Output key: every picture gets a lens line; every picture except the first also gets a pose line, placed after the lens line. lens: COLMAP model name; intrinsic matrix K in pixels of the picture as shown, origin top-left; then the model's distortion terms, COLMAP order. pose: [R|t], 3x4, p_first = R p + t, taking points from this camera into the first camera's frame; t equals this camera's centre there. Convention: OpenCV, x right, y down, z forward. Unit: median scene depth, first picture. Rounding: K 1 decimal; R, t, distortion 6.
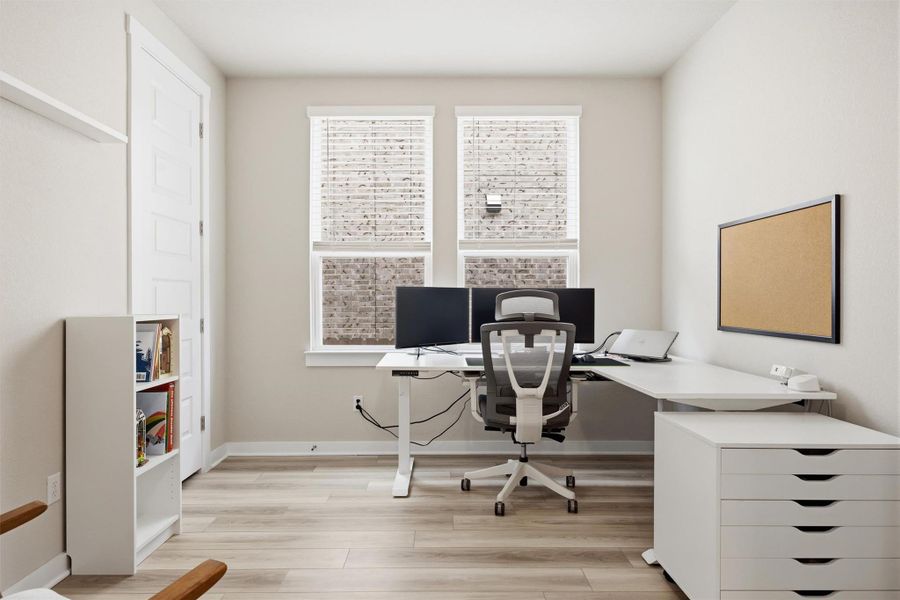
lens RADIAL K [[558.9, 0, 445.4], [0, 558.9, 297.7], [0, 0, 1]] dist [0.000018, -0.000090]
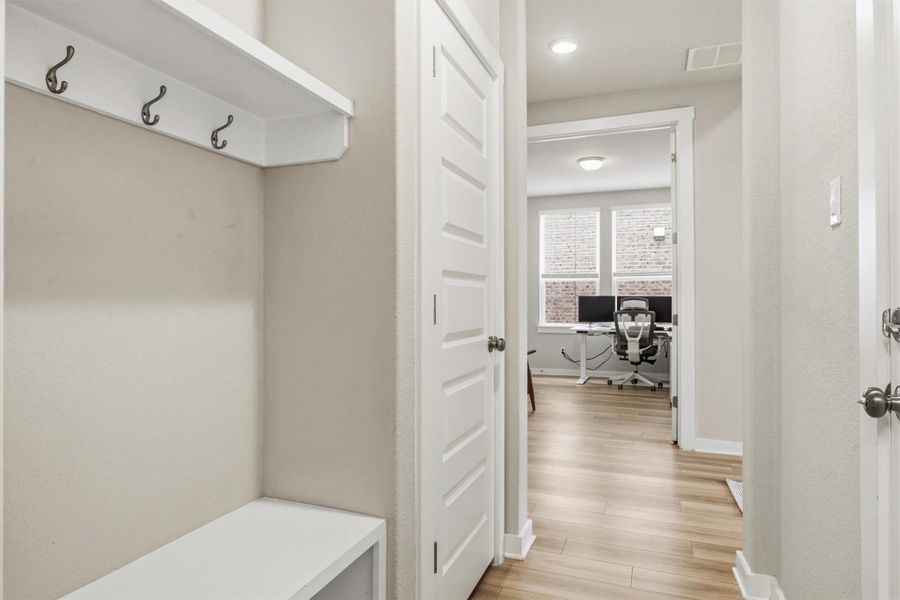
lens RADIAL K [[558.9, 0, 443.4], [0, 558.9, 296.7], [0, 0, 1]] dist [0.000018, -0.000090]
pose [[0.931932, -0.001061, -0.362631, 0.225142], [-0.001083, 0.999983, -0.005711, -0.002174], [0.362631, 0.005715, 0.931915, -1.340117]]
